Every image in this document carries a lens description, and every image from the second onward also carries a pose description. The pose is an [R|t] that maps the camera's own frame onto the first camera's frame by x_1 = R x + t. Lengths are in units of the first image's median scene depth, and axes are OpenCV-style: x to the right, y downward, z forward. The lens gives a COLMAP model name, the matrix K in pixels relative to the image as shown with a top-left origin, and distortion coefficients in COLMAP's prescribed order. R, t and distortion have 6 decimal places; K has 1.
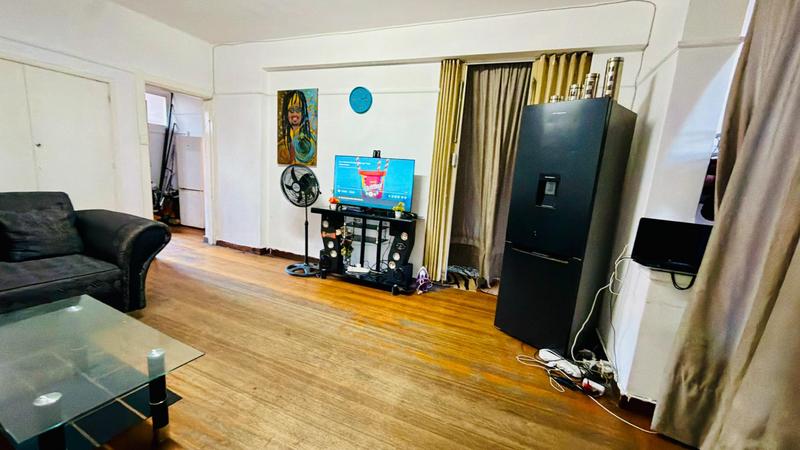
lens RADIAL K [[318.0, 0, 397.1], [0, 318.0, 223.7], [0, 0, 1]] dist [0.002993, 0.000066]
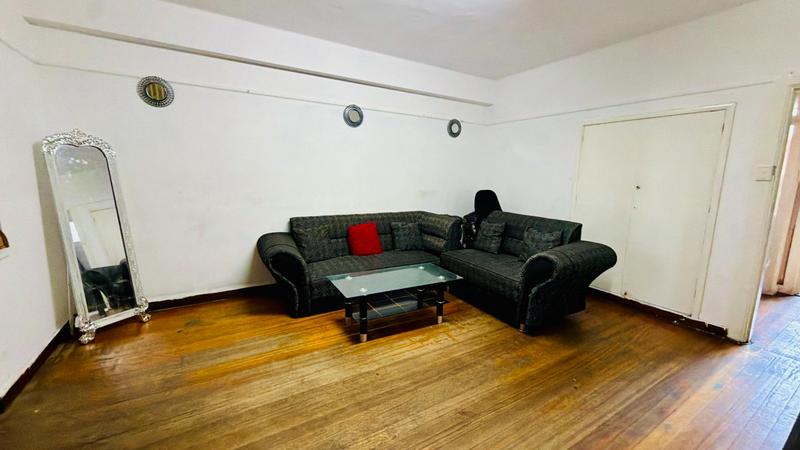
lens RADIAL K [[318.0, 0, 397.7], [0, 318.0, 224.4], [0, 0, 1]] dist [0.002993, 0.000066]
pose [[-0.580431, 0.034258, -0.813588, 0.249469], [-0.201768, 0.961908, 0.184450, -0.137415], [0.788916, 0.271217, -0.551410, 0.860661]]
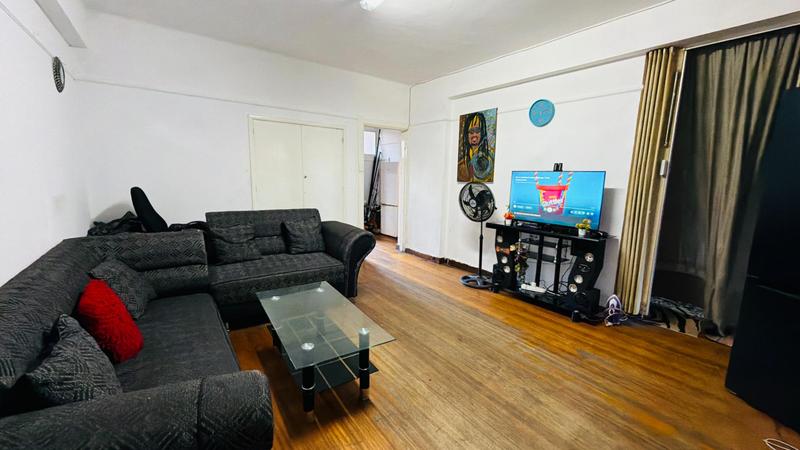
lens RADIAL K [[318.0, 0, 400.7], [0, 318.0, 224.0], [0, 0, 1]] dist [0.002993, 0.000066]
pose [[0.861666, 0.025157, -0.506852, 0.017288], [-0.044946, 0.998629, -0.026844, -0.005806], [0.505481, 0.045912, 0.861615, -0.039063]]
